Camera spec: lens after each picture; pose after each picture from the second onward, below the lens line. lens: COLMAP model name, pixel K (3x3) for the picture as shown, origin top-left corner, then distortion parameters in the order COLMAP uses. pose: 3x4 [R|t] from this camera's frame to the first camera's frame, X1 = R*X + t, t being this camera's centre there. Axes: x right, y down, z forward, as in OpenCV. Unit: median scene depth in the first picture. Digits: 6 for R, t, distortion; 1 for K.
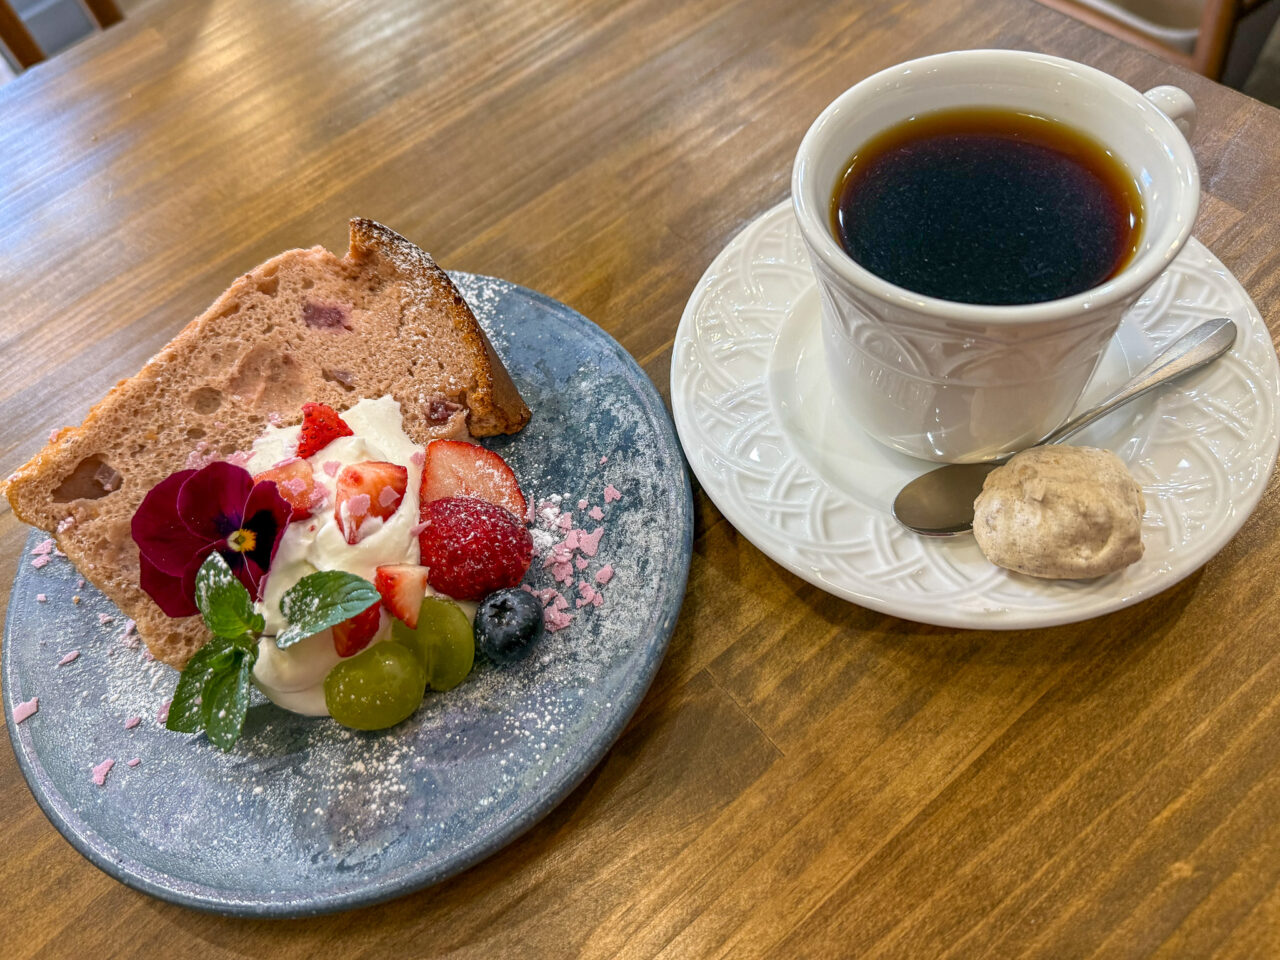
lens RADIAL K [[895.0, 0, 640.0], [0, 895.0, 480.0], [0, 0, 1]] dist [-0.003969, -0.003048]
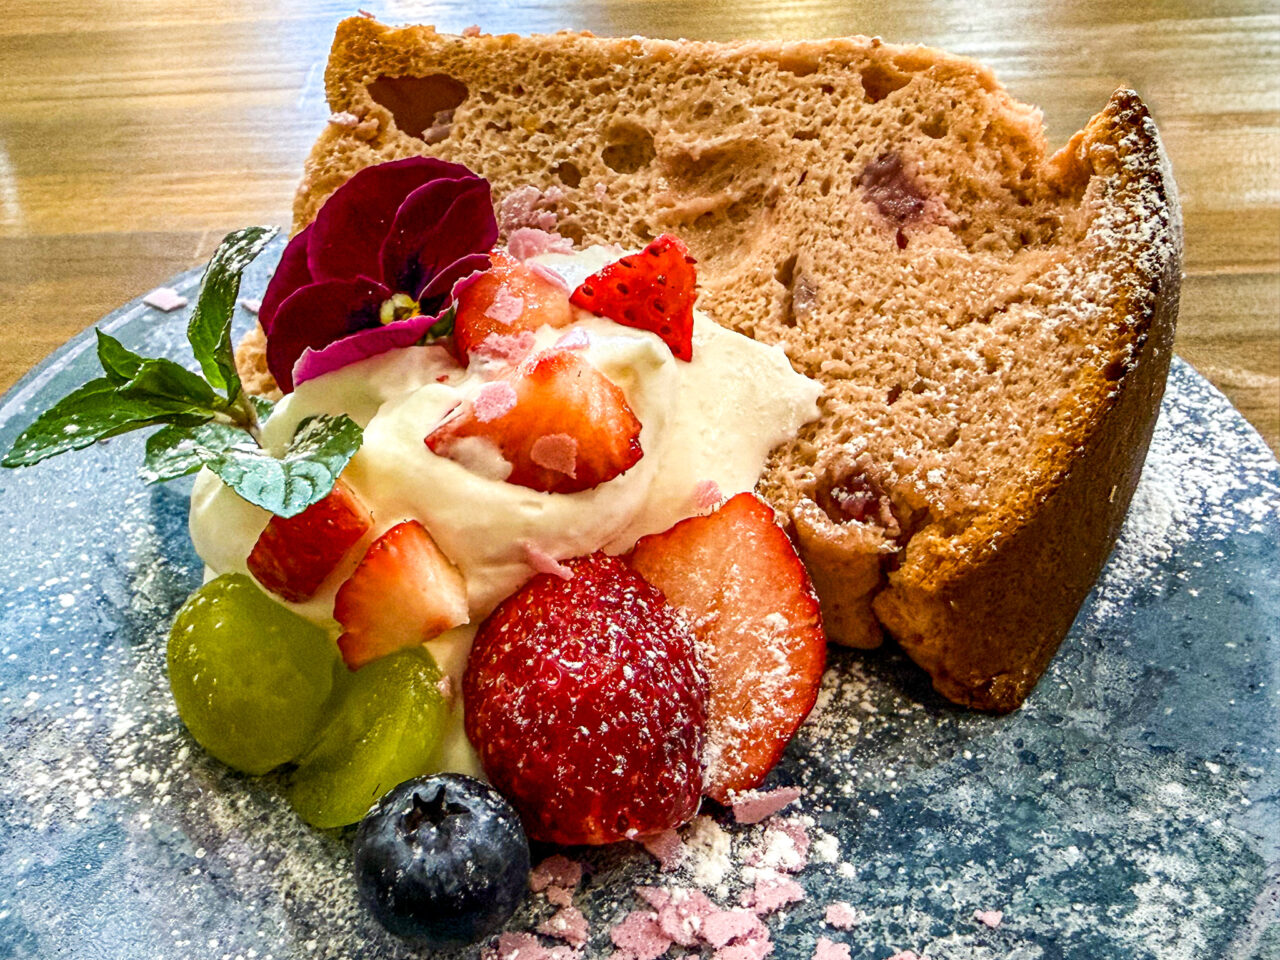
lens RADIAL K [[1270.1, 0, 489.7], [0, 1270.1, 479.2], [0, 0, 1]] dist [0.000418, -0.002378]
pose [[0.314027, 0.704499, -0.636449, 0.102425], [-0.799326, 0.557916, 0.223178, -0.078369], [0.512314, 0.438646, 0.738325, 0.467950]]
